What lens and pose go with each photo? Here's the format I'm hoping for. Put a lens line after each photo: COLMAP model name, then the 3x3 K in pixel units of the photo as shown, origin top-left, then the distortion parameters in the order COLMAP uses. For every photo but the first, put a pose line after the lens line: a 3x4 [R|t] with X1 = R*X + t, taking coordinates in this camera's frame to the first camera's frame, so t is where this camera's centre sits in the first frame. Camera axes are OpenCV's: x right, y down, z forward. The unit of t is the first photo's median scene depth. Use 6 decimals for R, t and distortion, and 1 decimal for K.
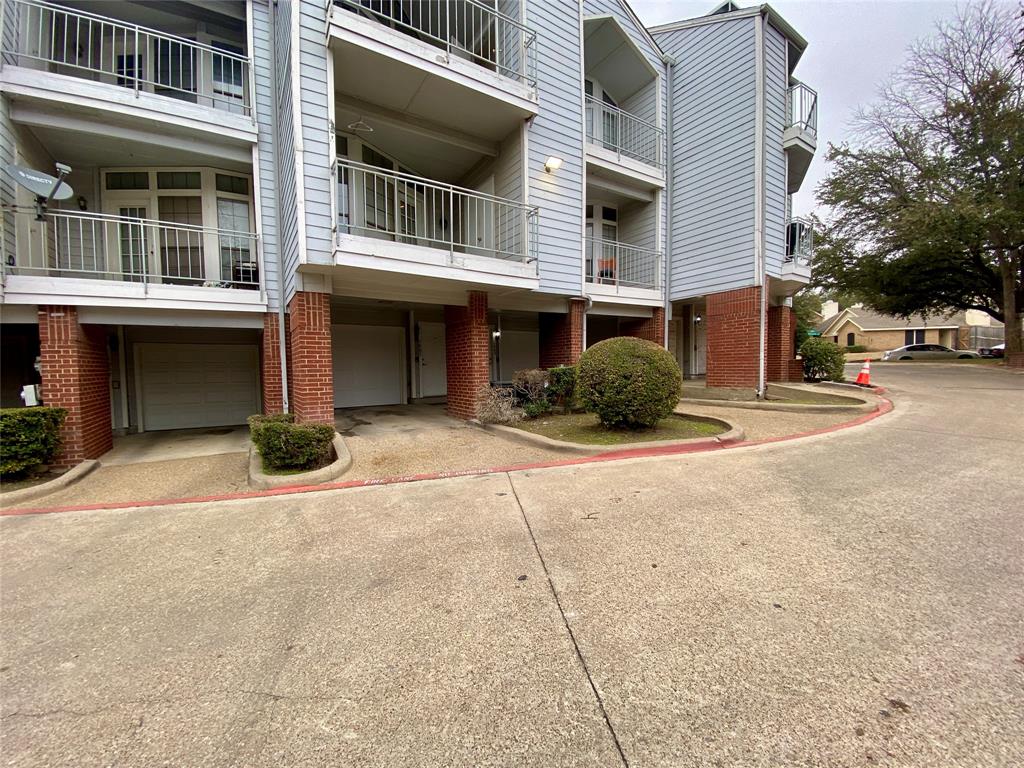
lens RADIAL K [[409.8, 0, 512.0], [0, 409.8, 384.0], [0, 0, 1]] dist [0.031698, 0.000026]
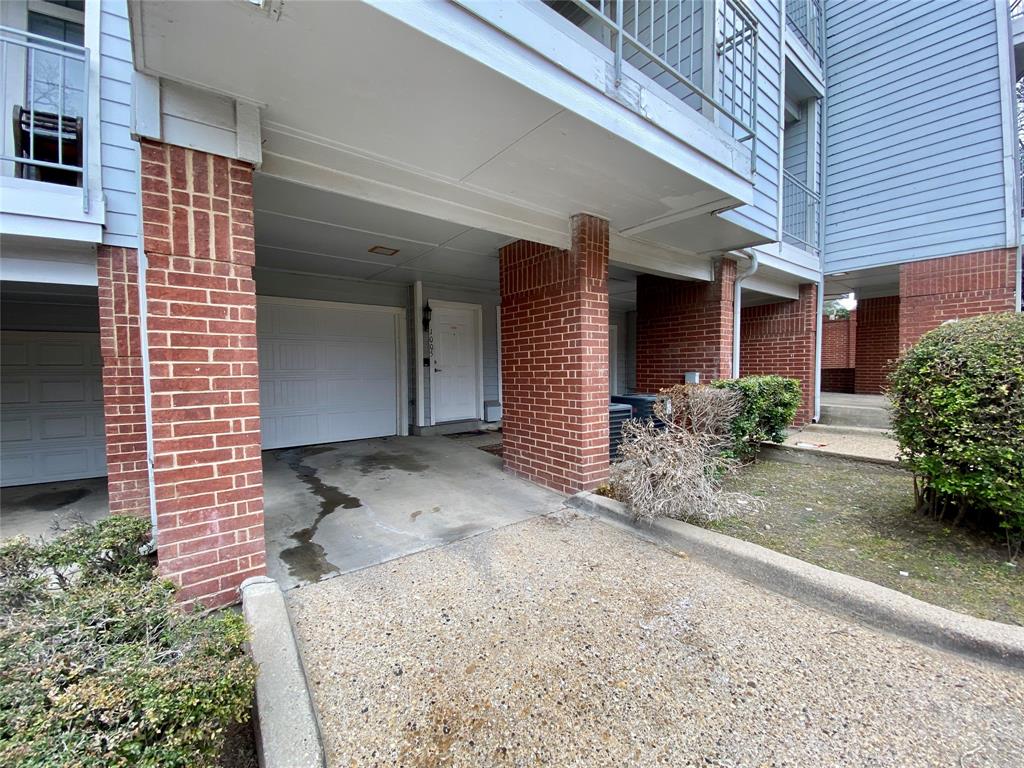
lens RADIAL K [[415.8, 0, 512.0], [0, 415.8, 384.0], [0, 0, 1]] dist [-0.000724, -0.000237]
pose [[0.997066, 0.003232, 0.076474, -0.225479], [-0.002770, 0.999977, -0.006143, -0.035930], [-0.076492, 0.005913, 0.997053, 0.566717]]
